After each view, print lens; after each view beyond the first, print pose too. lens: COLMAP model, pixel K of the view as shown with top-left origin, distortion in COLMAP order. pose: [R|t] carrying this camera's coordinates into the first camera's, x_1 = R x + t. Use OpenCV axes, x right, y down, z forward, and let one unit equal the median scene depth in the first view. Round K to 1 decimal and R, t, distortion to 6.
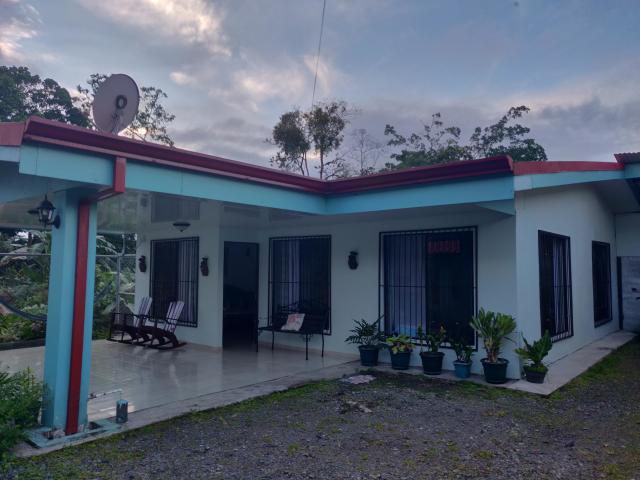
lens RADIAL K [[491.6, 0, 314.7], [0, 491.6, 239.0], [0, 0, 1]] dist [-0.006595, 0.043033]
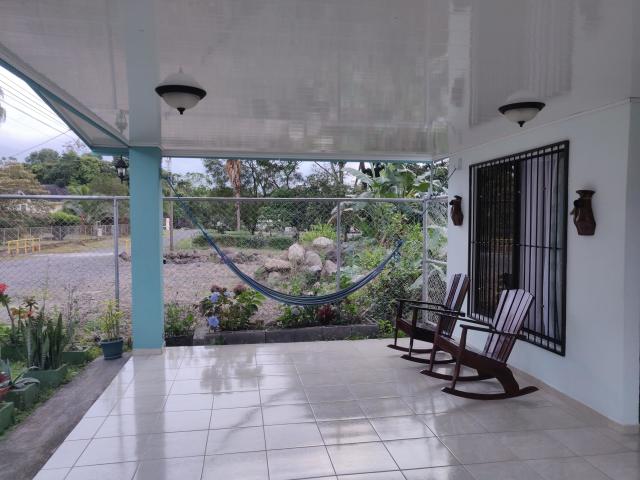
lens RADIAL K [[491.6, 0, 321.2], [0, 491.6, 241.6], [0, 0, 1]] dist [-0.006595, 0.043033]
pose [[0.764879, 0.021797, -0.643805, -0.125233], [0.042746, 0.995507, 0.084489, 0.035754], [0.642754, -0.092144, 0.760511, 0.538359]]
